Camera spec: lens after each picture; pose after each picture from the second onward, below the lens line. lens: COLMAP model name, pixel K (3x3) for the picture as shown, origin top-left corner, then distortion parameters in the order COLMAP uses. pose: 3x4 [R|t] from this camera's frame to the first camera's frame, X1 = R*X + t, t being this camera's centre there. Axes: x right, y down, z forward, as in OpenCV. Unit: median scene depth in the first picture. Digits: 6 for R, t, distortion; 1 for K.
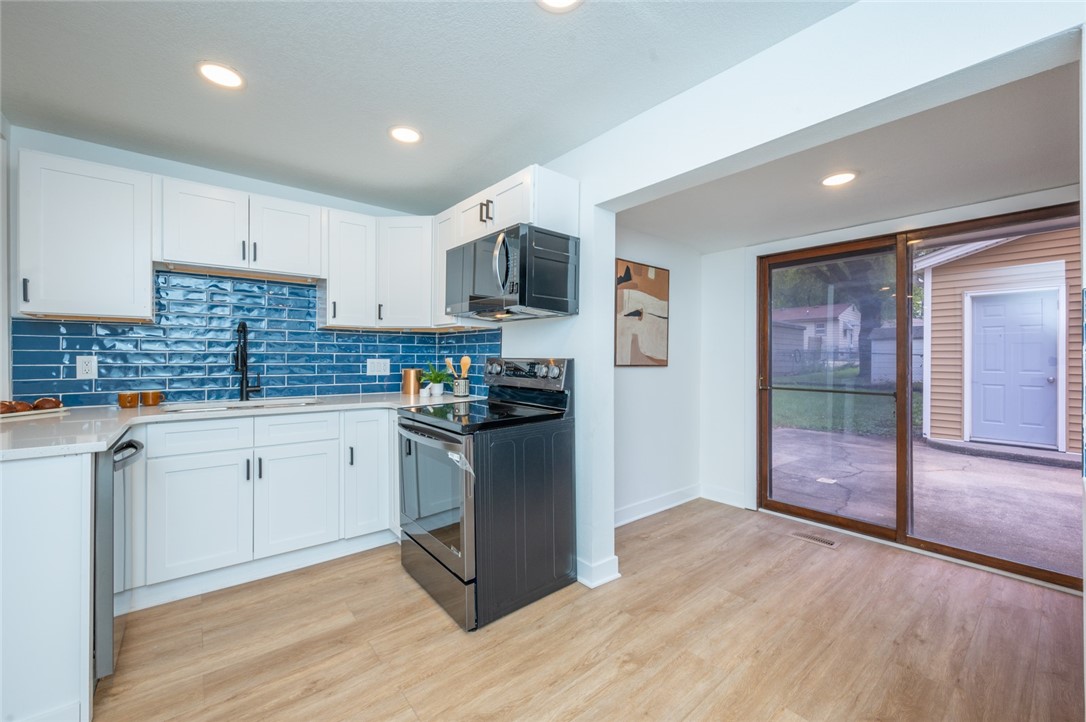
lens RADIAL K [[431.8, 0, 544.2], [0, 431.8, 359.6], [0, 0, 1]] dist [-0.001586, -0.000240]
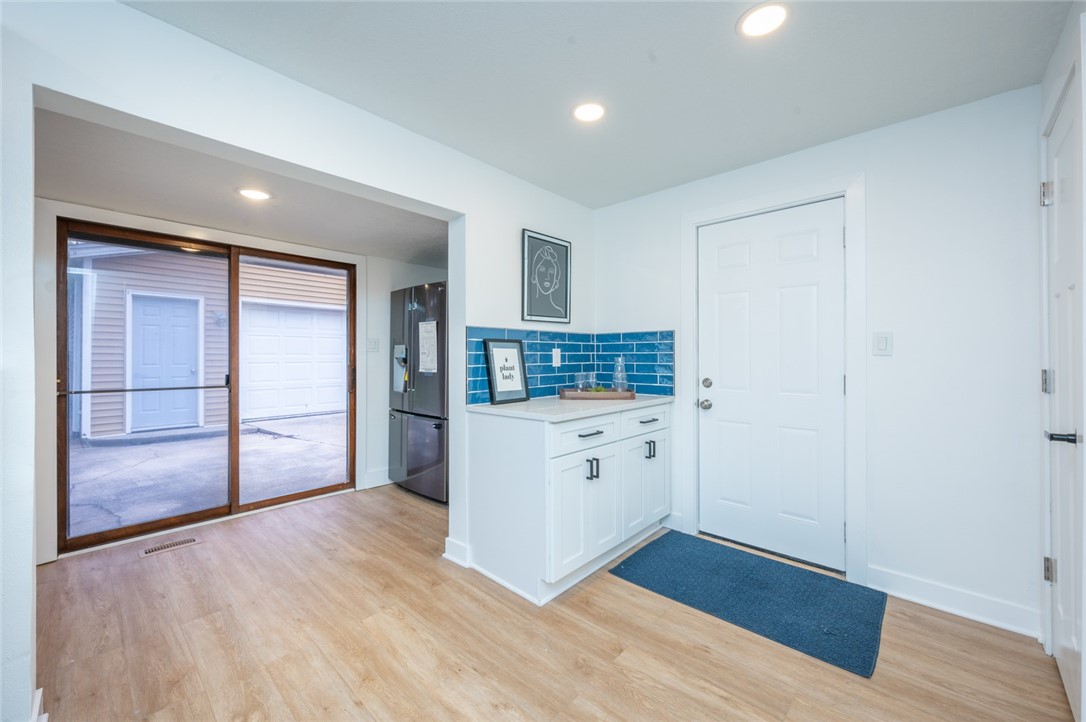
lens RADIAL K [[435.4, 0, 543.2], [0, 435.4, 355.1], [0, 0, 1]] dist [-0.000296, -0.000140]
pose [[-0.136309, -0.003744, 0.990659, -0.482151], [0.002335, 0.999989, 0.004100, -0.003655], [-0.990664, 0.002872, -0.136299, 0.366326]]
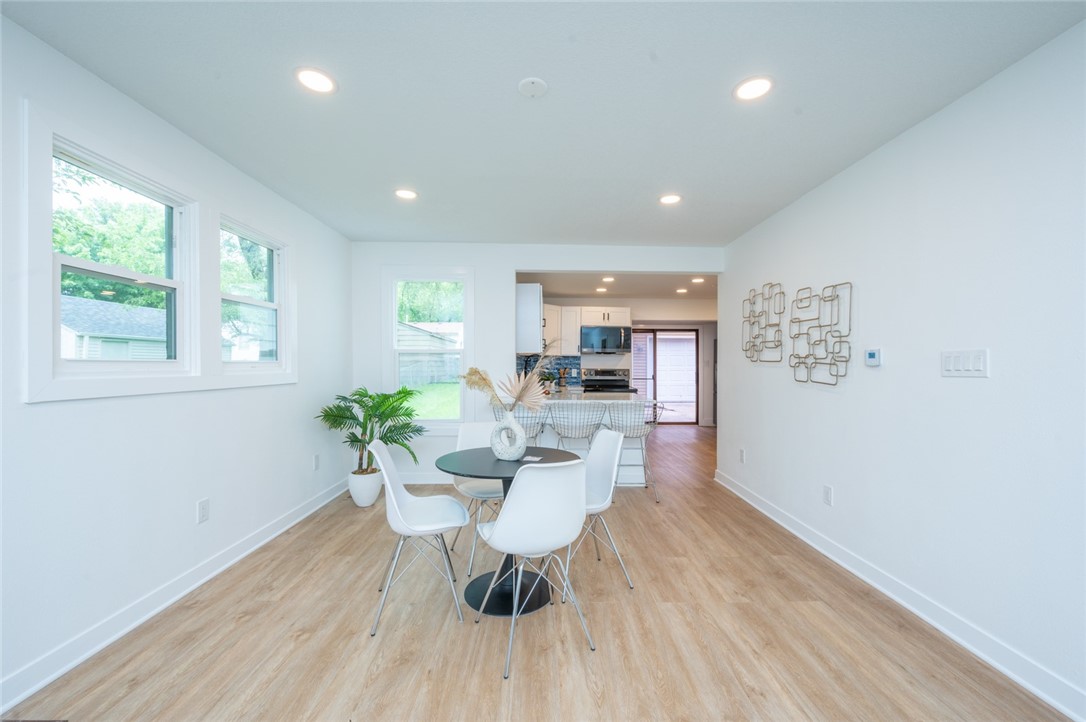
lens RADIAL K [[430.3, 0, 543.0], [0, 430.3, 361.0], [0, 0, 1]] dist [0.001209, 0.000082]
pose [[0.628329, 0.002010, 0.777945, -2.382709], [0.004920, 0.999966, -0.006557, -0.036881], [-0.777932, 0.007947, 0.628298, -0.400061]]
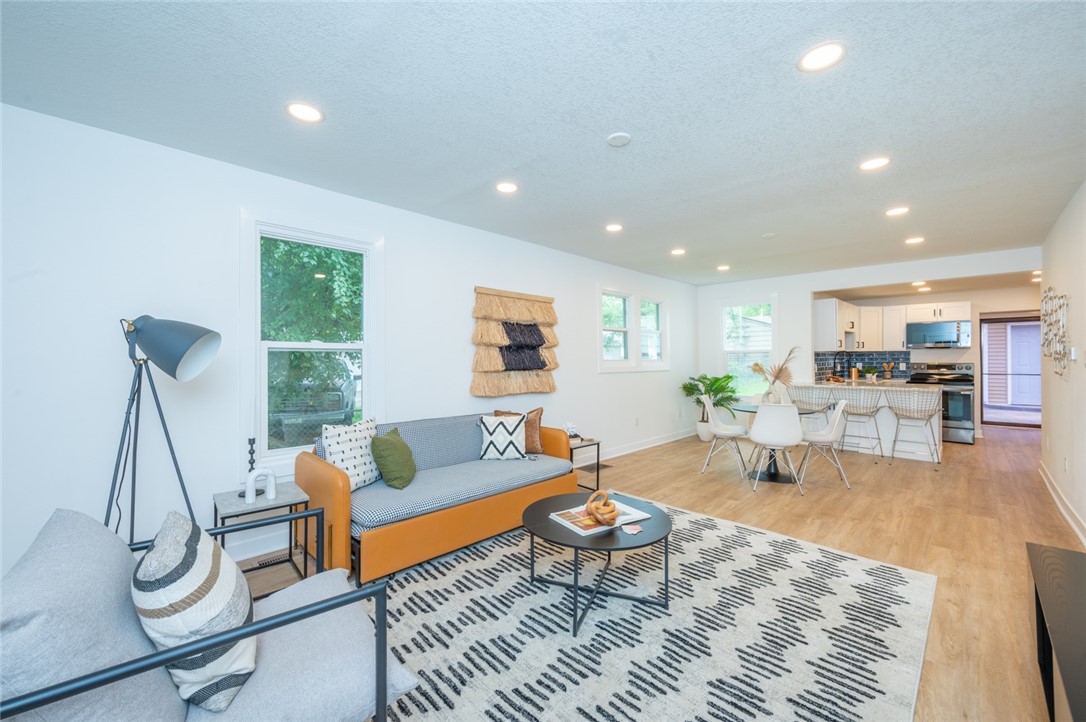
lens RADIAL K [[428.7, 0, 543.7], [0, 428.7, 357.6], [0, 0, 1]] dist [-0.000449, 0.000147]
pose [[0.994664, -0.010742, 0.102604, -2.851554], [0.011638, 0.999899, -0.008144, -0.044638], [-0.102506, 0.009294, 0.994689, -1.477540]]
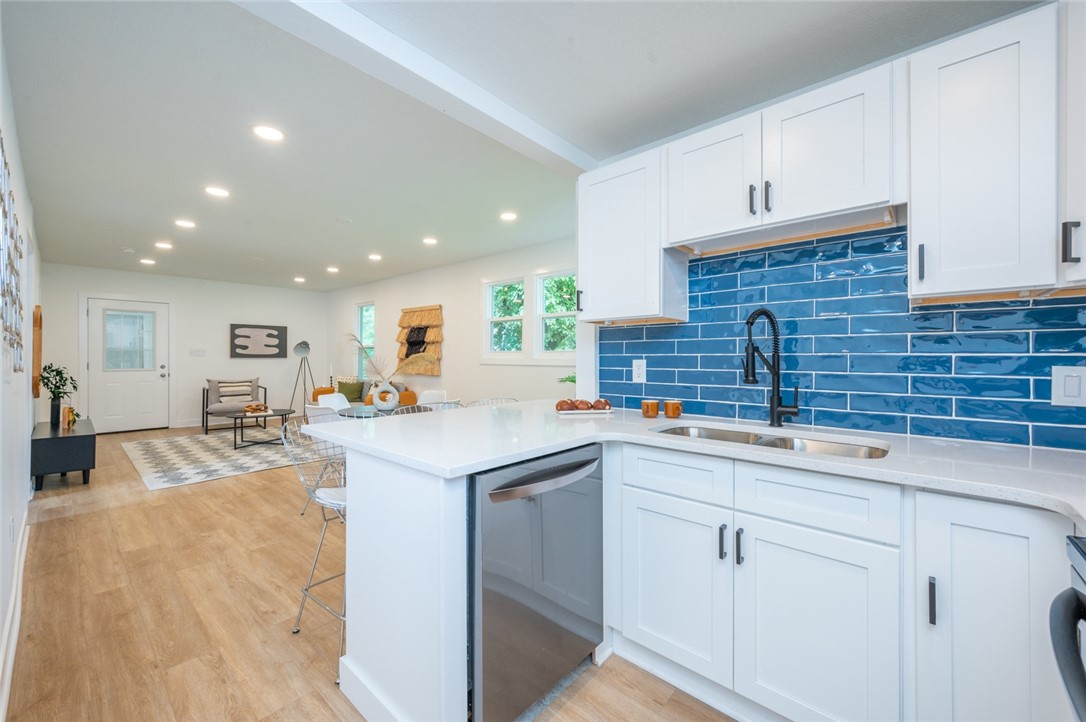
lens RADIAL K [[428.7, 0, 543.7], [0, 428.7, 357.6], [0, 0, 1]] dist [-0.000449, 0.000147]
pose [[0.163209, -0.003082, -0.986587, -0.100279], [-0.003586, 0.999987, -0.003717, -0.008600], [0.986585, 0.004144, 0.163196, 0.561841]]
